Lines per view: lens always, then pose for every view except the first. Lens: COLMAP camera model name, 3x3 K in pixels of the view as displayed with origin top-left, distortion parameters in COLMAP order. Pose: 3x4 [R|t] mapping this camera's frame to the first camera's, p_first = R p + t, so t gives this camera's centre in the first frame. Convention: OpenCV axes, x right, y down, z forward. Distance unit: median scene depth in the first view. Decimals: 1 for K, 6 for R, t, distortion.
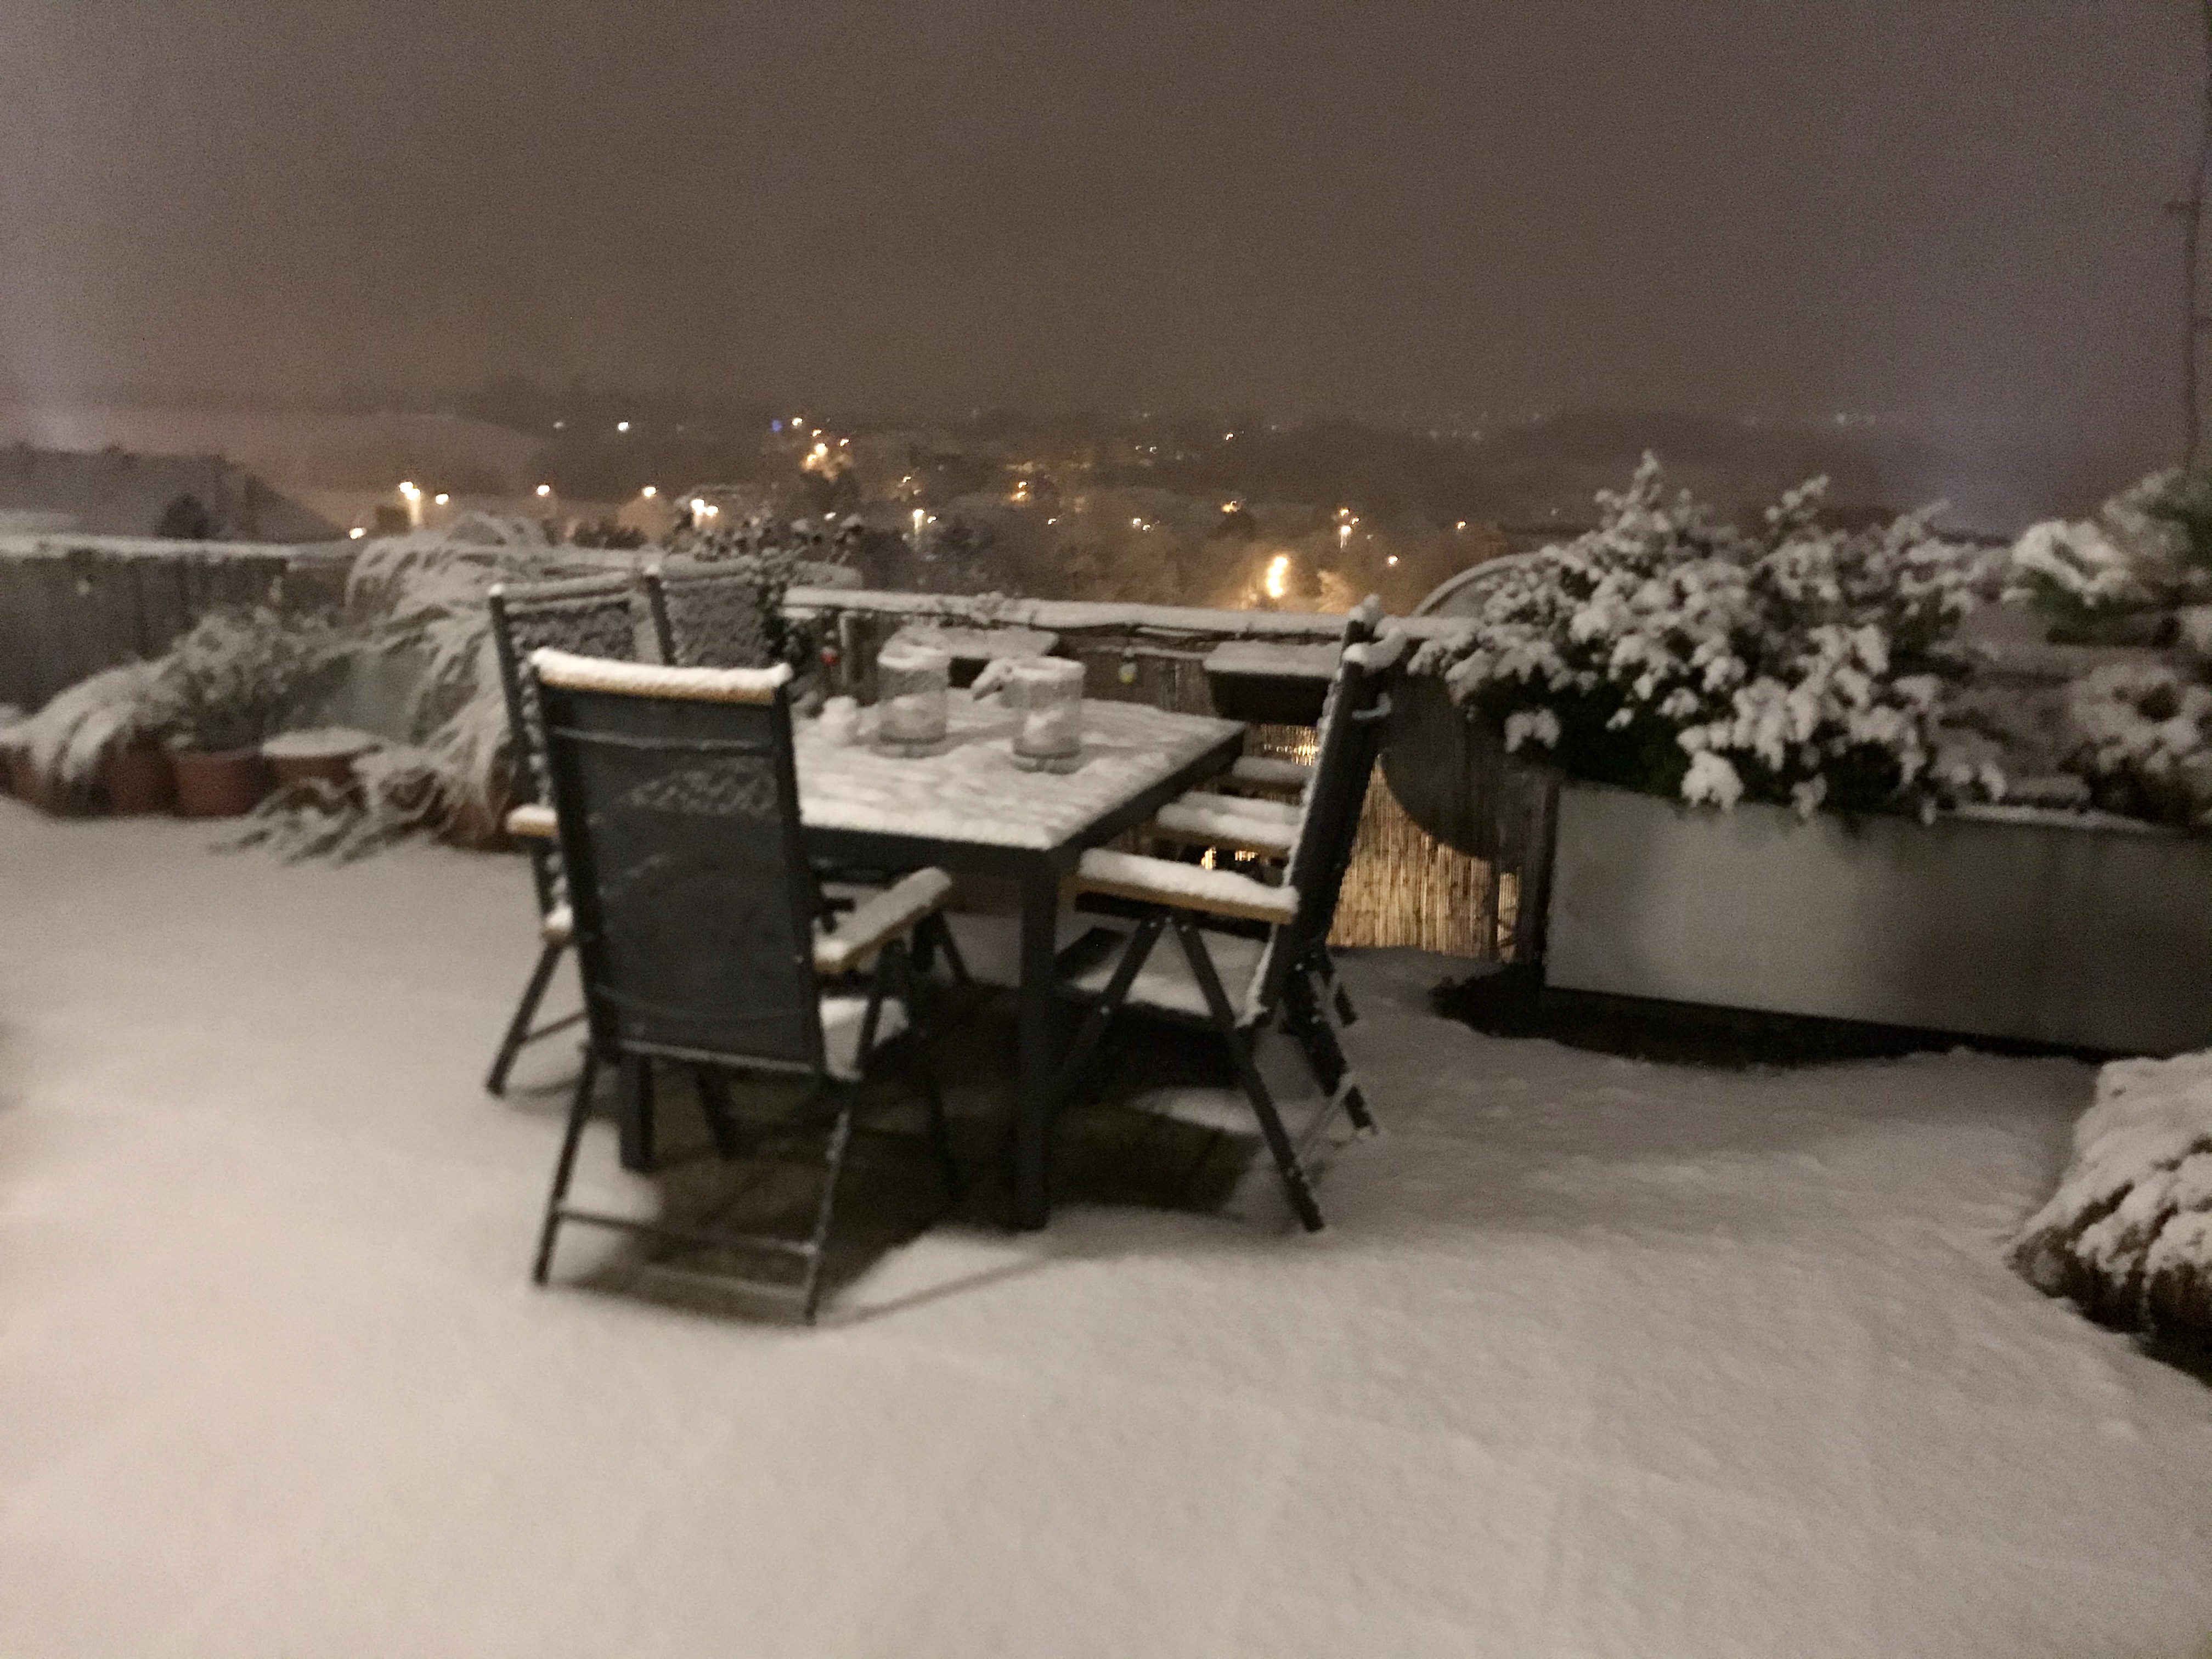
lens RADIAL K [[1762.0, 0, 1101.4], [0, 1762.0, 820.3], [0, 0, 1]] dist [0.091347, -0.207734]
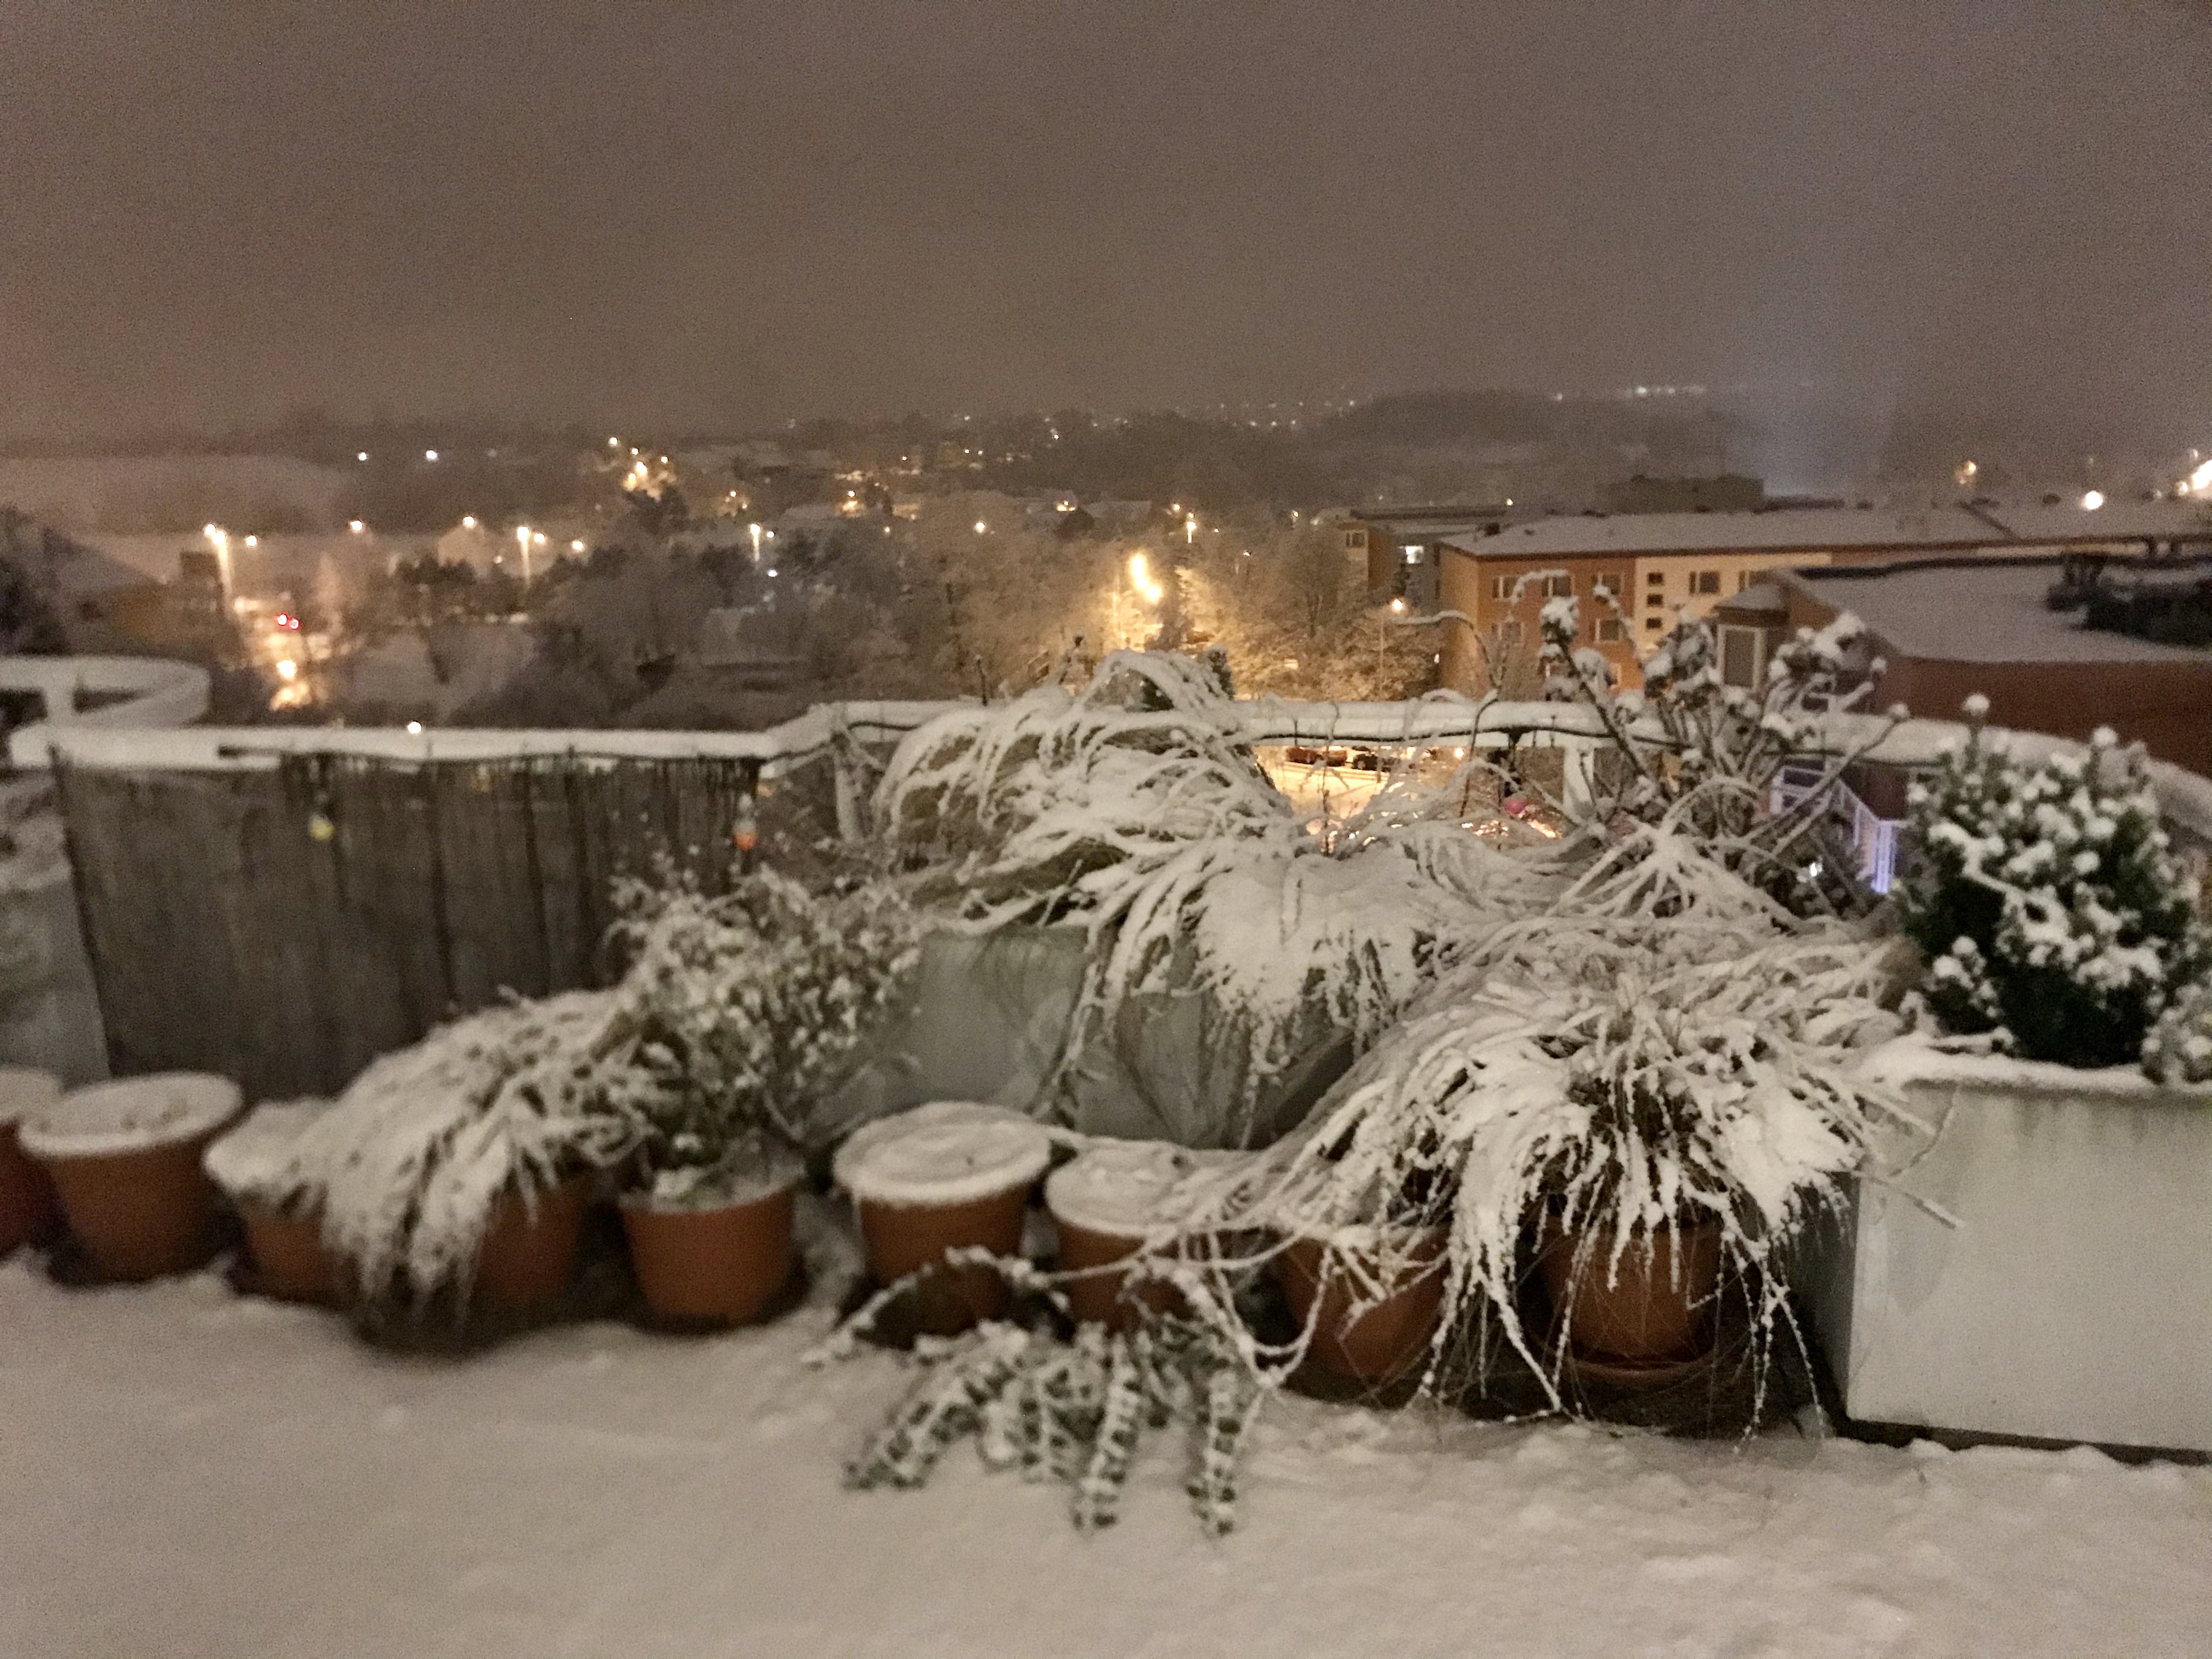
lens RADIAL K [[1762.0, 0, 1101.4], [0, 1762.0, 820.3], [0, 0, 1]] dist [0.091347, -0.207734]
pose [[0.994194, -0.066596, 0.084518, -0.403718], [0.066655, 0.997774, 0.002120, -0.123471], [-0.084471, 0.003526, 0.996420, 0.475267]]
